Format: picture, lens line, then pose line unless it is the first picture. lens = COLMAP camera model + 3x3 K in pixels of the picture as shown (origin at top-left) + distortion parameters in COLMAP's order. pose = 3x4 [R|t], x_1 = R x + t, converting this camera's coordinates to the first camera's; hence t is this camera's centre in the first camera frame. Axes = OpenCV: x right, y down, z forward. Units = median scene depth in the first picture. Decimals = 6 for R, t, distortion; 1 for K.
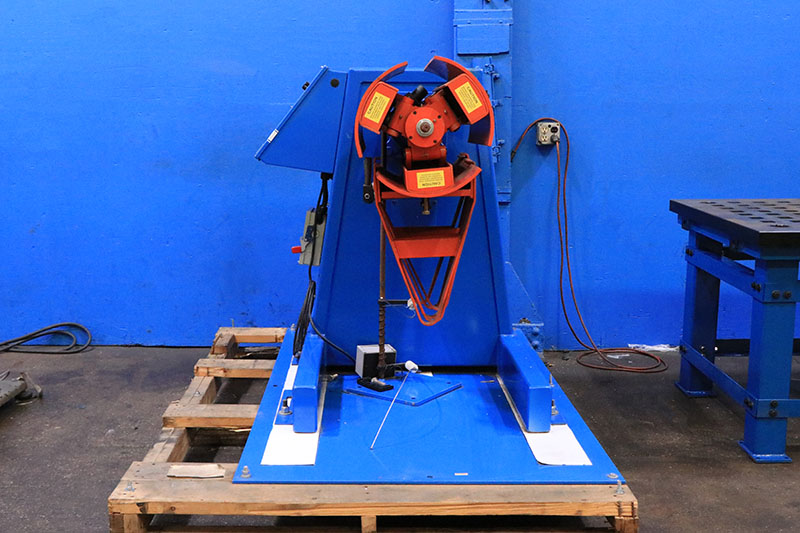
lens RADIAL K [[947.6, 0, 365.5], [0, 947.6, 311.2], [0, 0, 1]] dist [-0.187294, 0.562515]
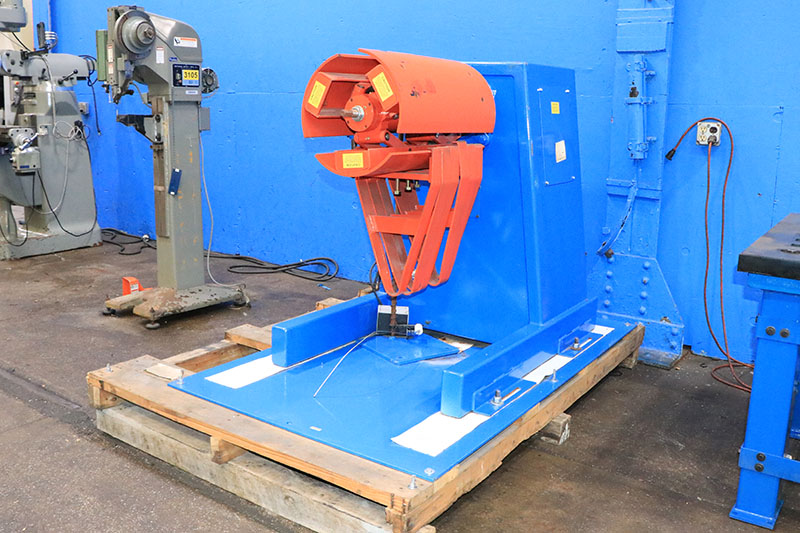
lens RADIAL K [[769.7, 0, 358.4], [0, 769.7, 266.6], [0, 0, 1]] dist [-0.187577, 0.160646]
pose [[0.807058, 0.148353, -0.571531, 0.497602], [-0.146452, 0.987971, 0.049644, -0.052209], [0.572021, 0.043637, 0.819077, 0.230109]]
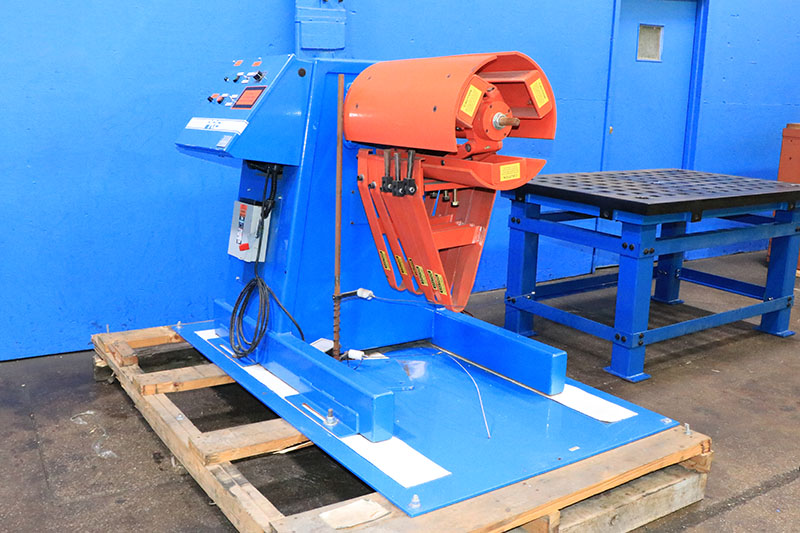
lens RADIAL K [[769.7, 0, 358.4], [0, 769.7, 266.6], [0, 0, 1]] dist [-0.187577, 0.160646]
pose [[0.850442, -0.098352, 0.516794, -0.419716], [0.095271, 0.994919, 0.032566, -0.066231], [-0.517371, 0.021540, 0.855490, 0.314201]]
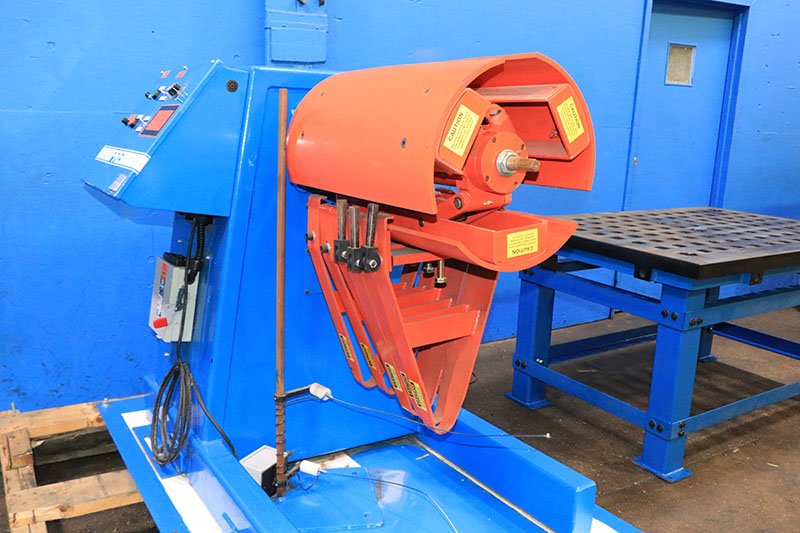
lens RADIAL K [[701.8, 0, 389.7], [0, 701.8, 273.3], [0, 0, 1]] dist [-0.154852, 0.156222]
pose [[0.846392, -0.083815, 0.525924, -0.218951], [0.078804, 0.996377, 0.031967, -0.116894], [-0.526698, 0.014388, 0.849931, 0.526818]]
